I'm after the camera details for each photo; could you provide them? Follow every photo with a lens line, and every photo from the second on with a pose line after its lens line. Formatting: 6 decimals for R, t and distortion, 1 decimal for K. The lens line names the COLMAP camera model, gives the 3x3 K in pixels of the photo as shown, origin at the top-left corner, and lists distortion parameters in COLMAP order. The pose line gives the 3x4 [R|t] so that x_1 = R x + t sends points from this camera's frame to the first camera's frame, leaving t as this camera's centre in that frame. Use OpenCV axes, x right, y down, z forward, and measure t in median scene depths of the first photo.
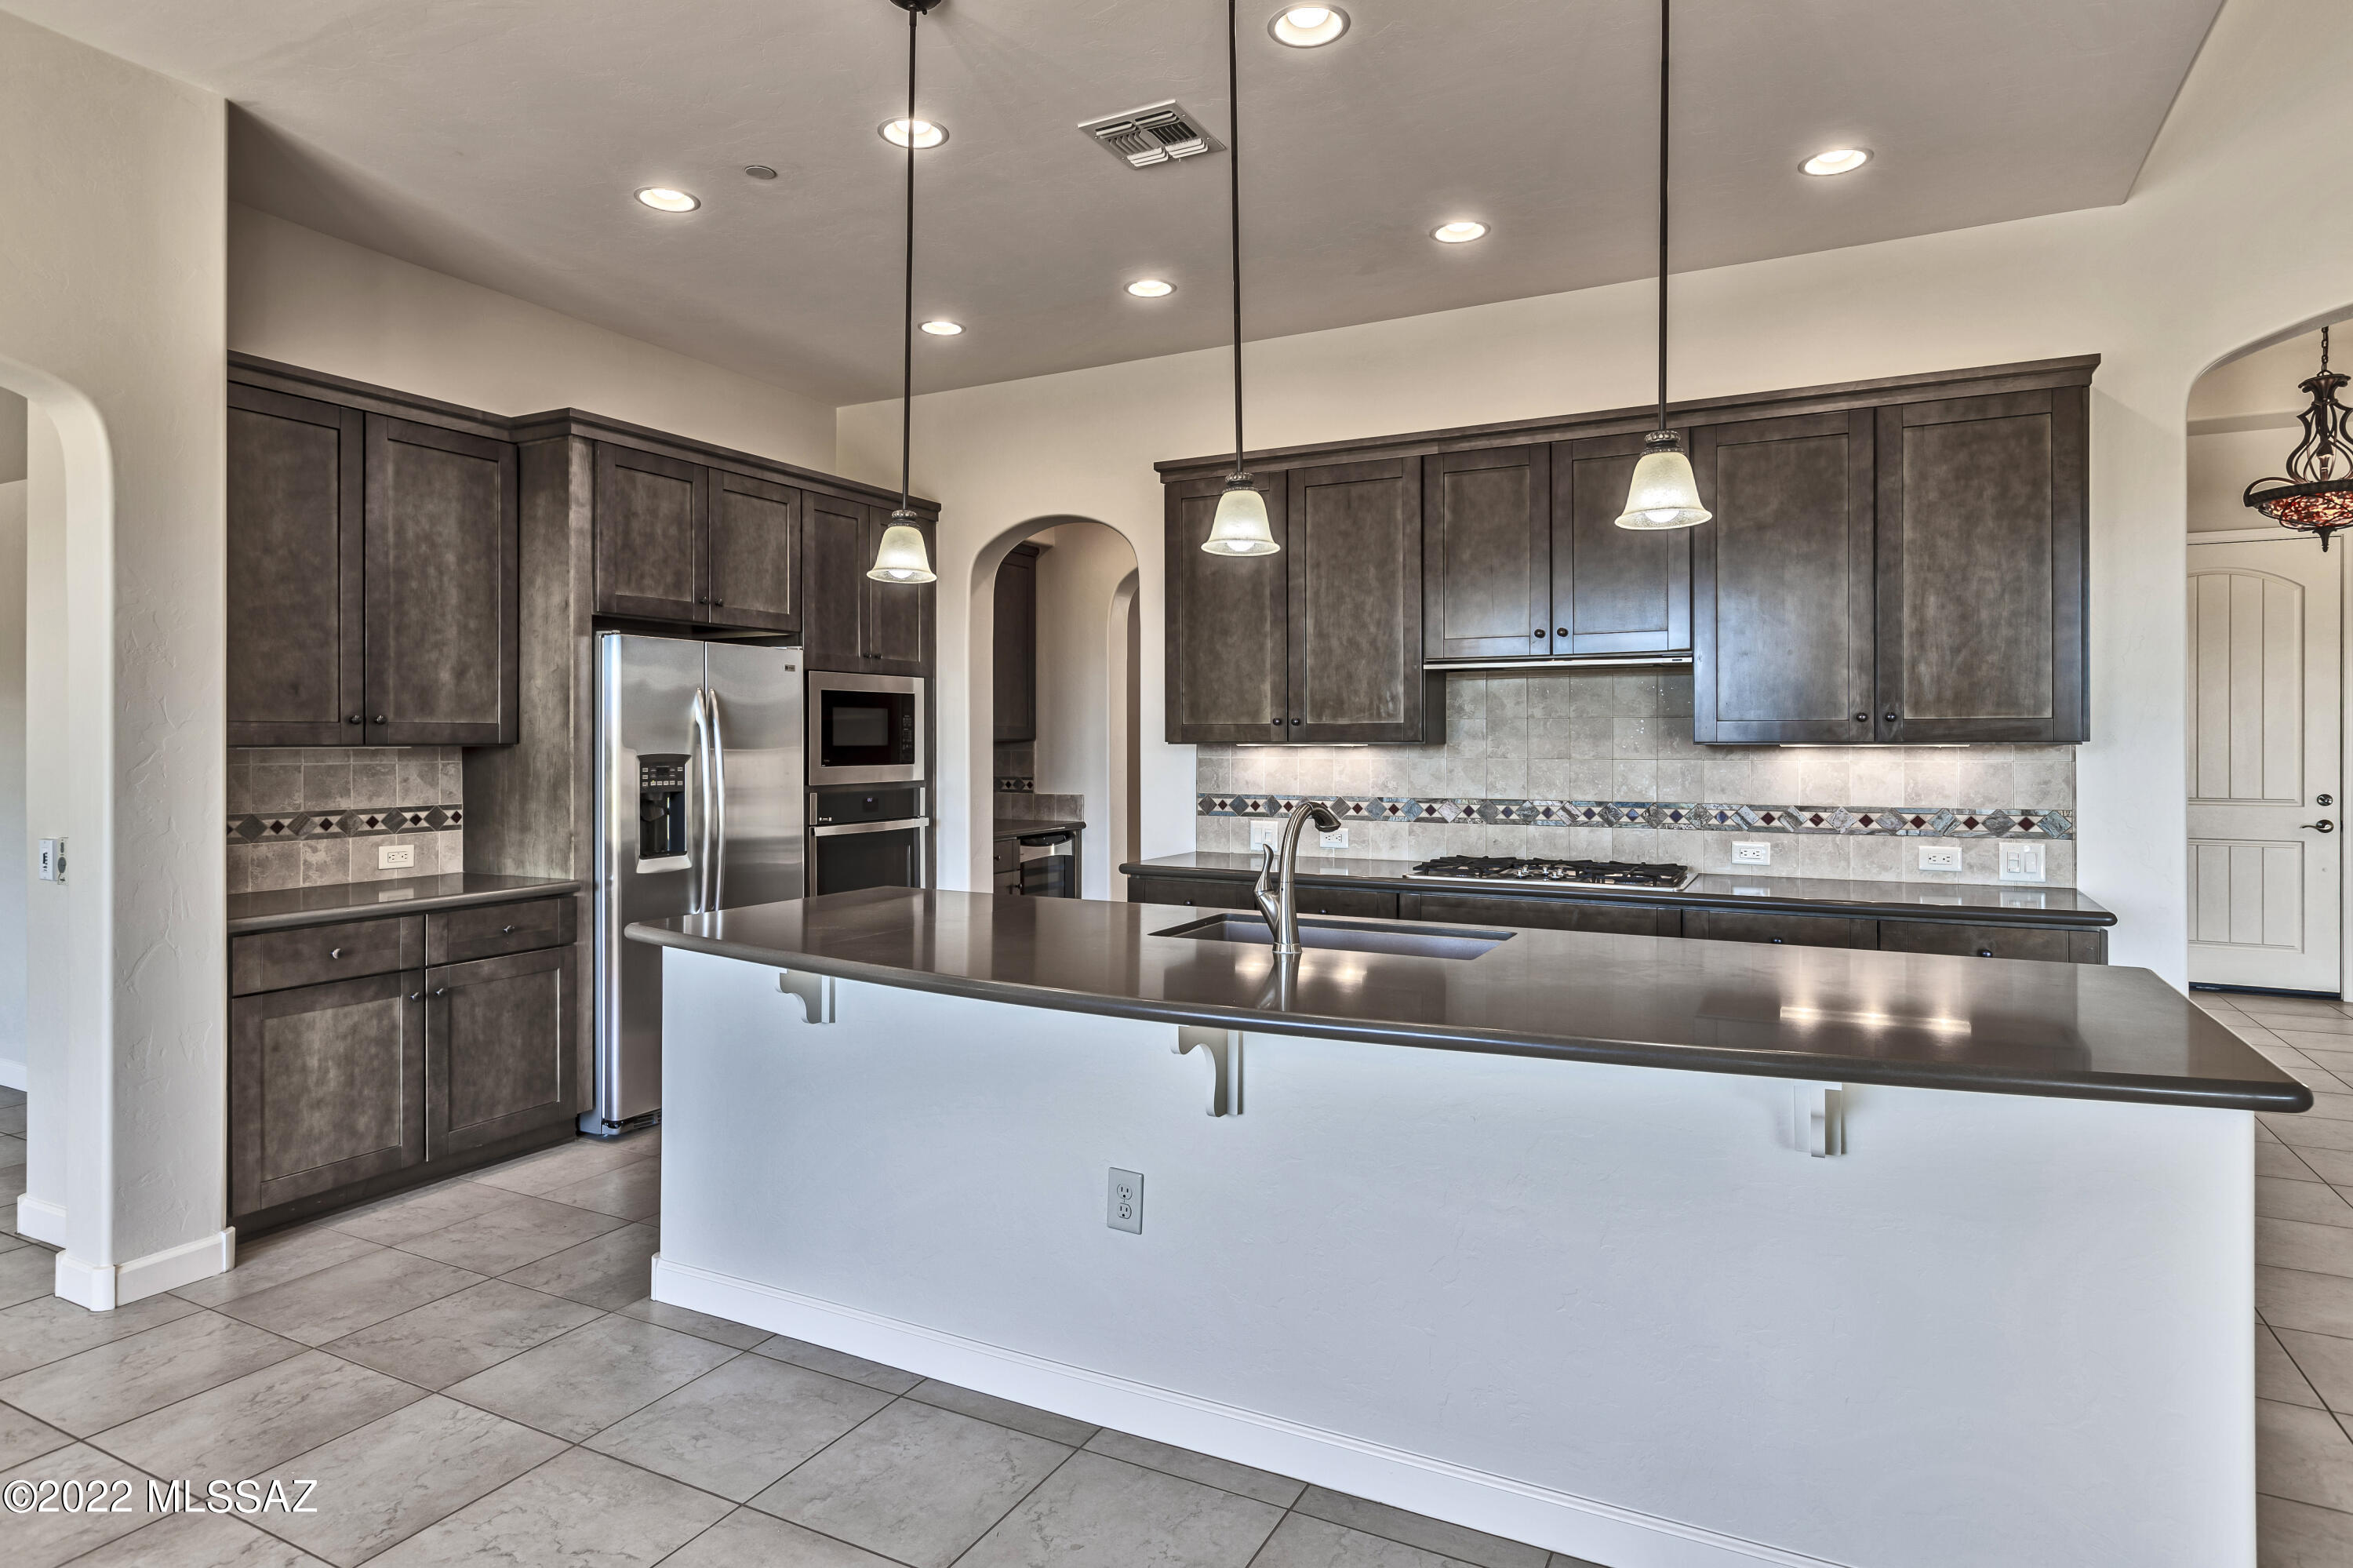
lens RADIAL K [[1310.9, 0, 1182.4], [0, 1310.9, 763.5], [0, 0, 1]] dist [0.002322, 0.000353]
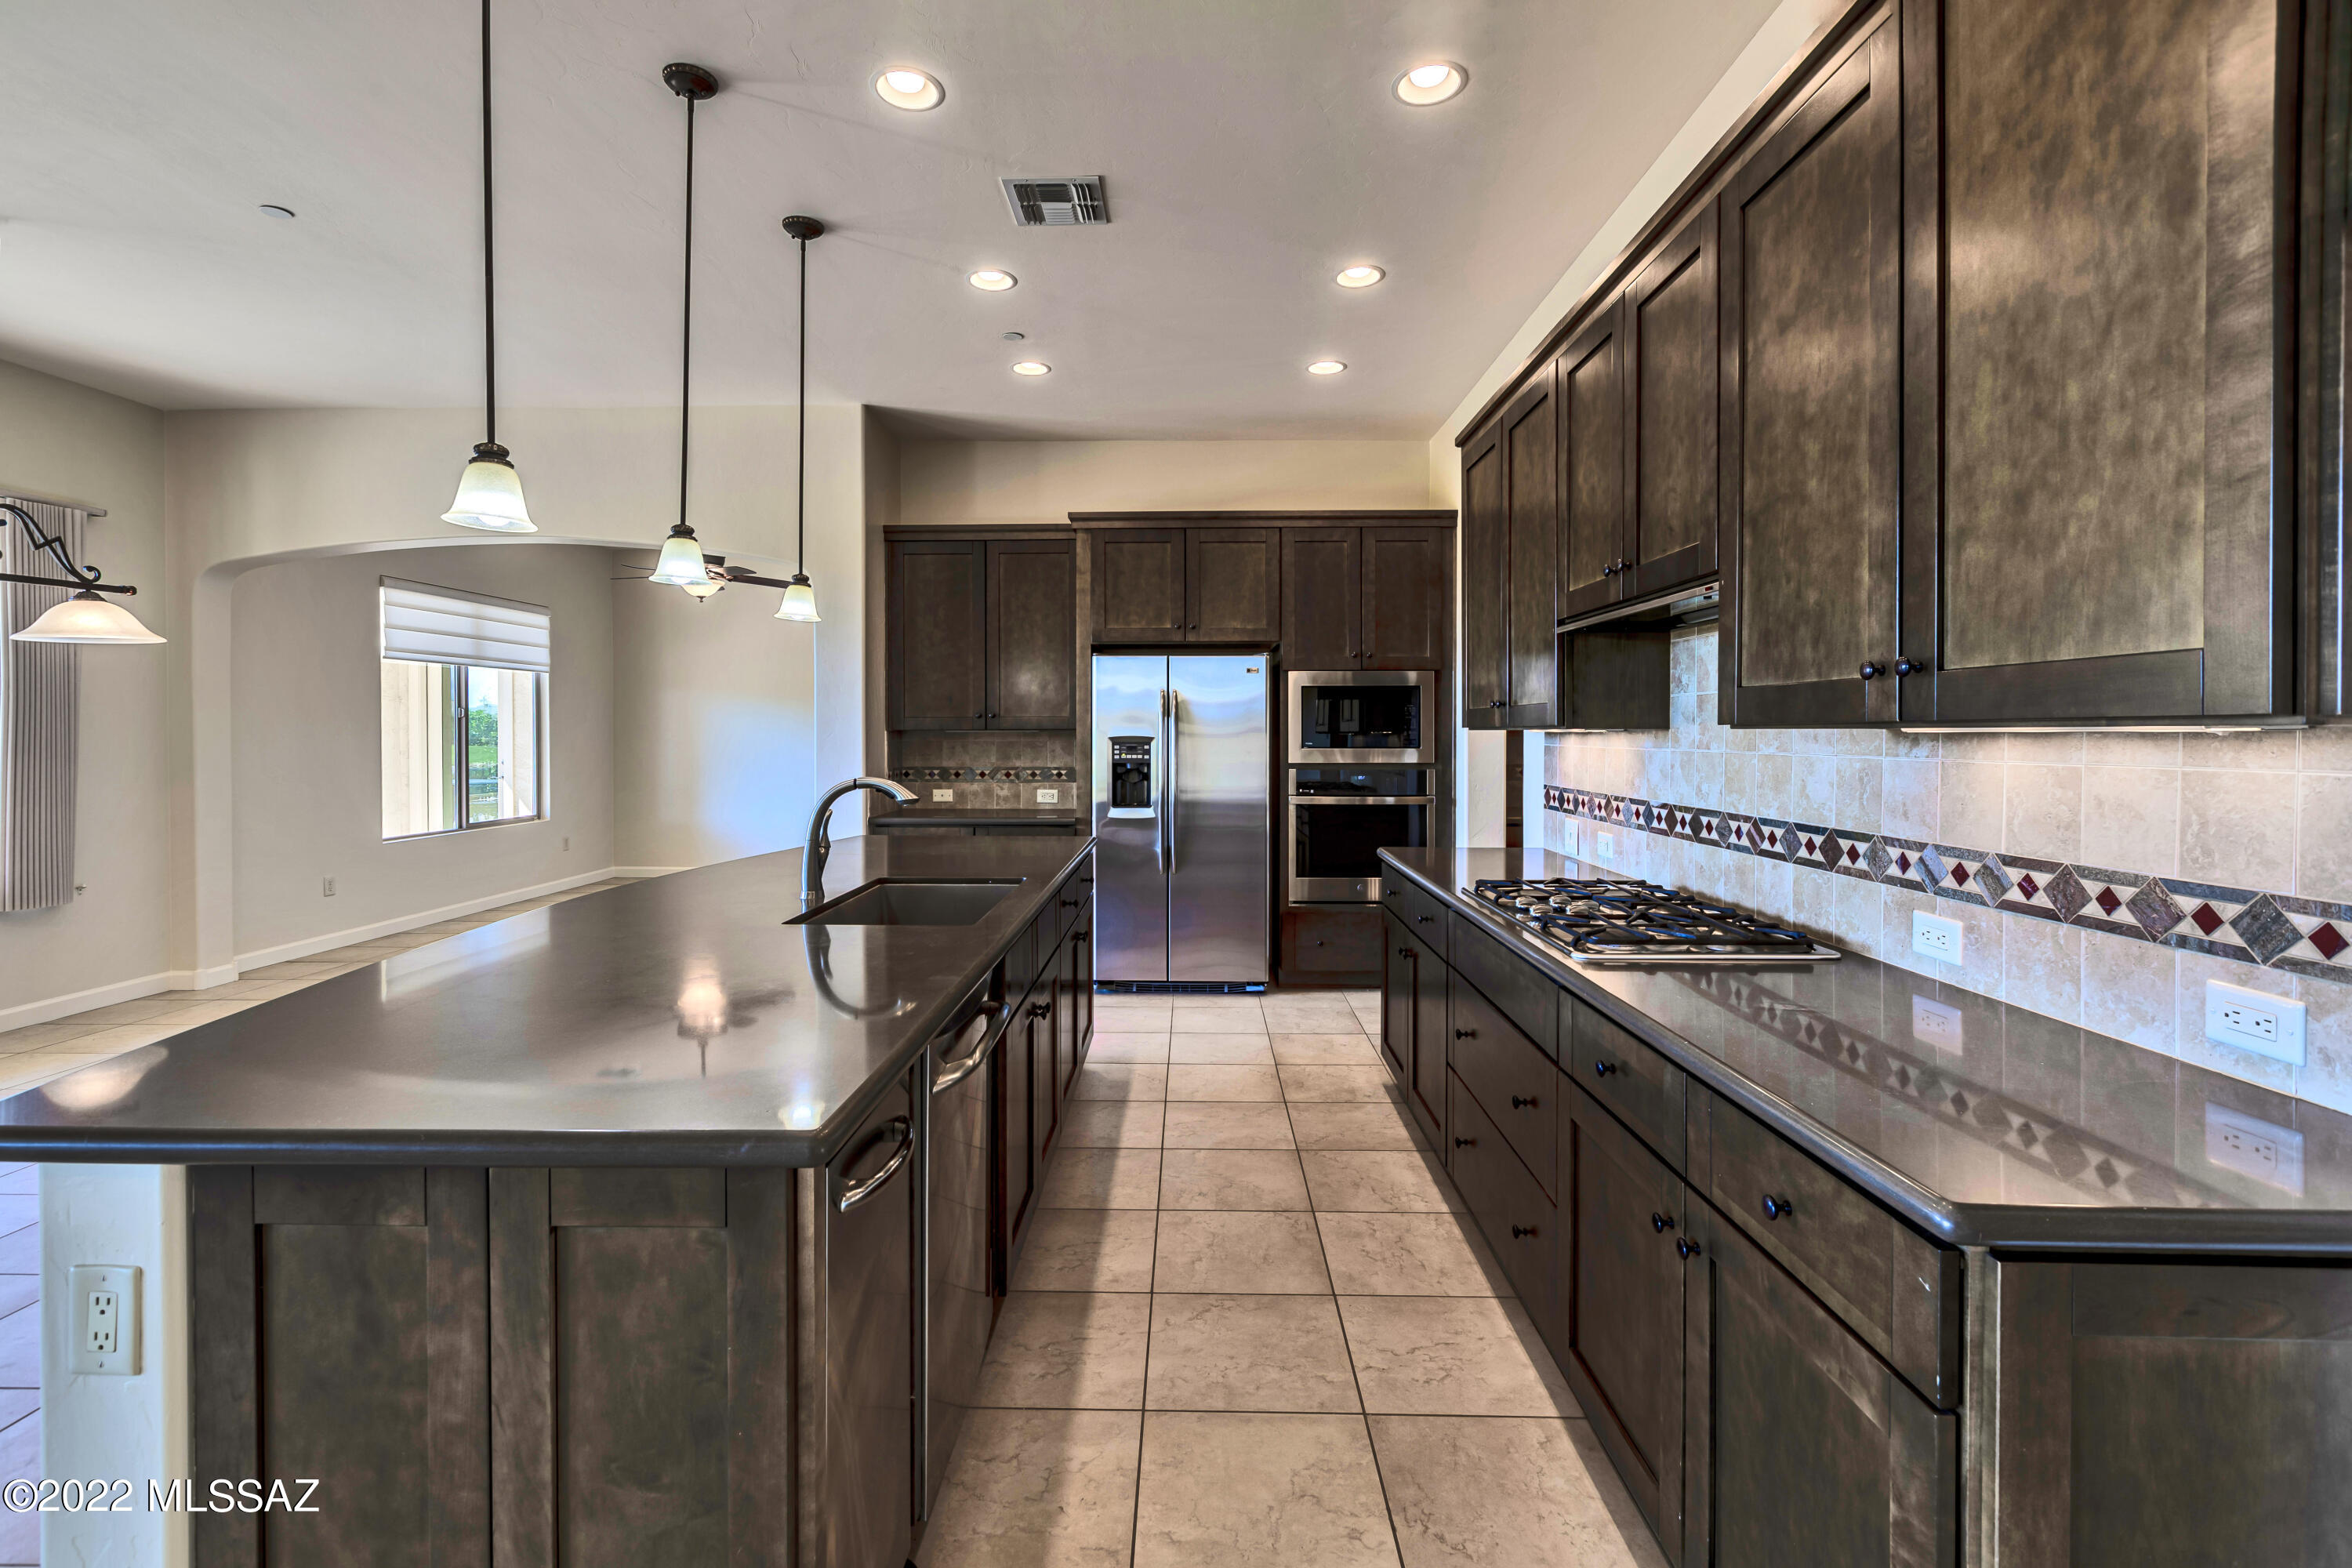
lens RADIAL K [[1075.6, 0, 1167.9], [0, 1075.6, 763.1], [0, 0, 1]] dist [0.004409, 0.000139]
pose [[0.412283, 0.027398, -0.910644, 0.711572], [-0.016916, 0.999606, 0.022416, -0.005301], [0.910899, 0.006163, 0.412583, 0.555206]]
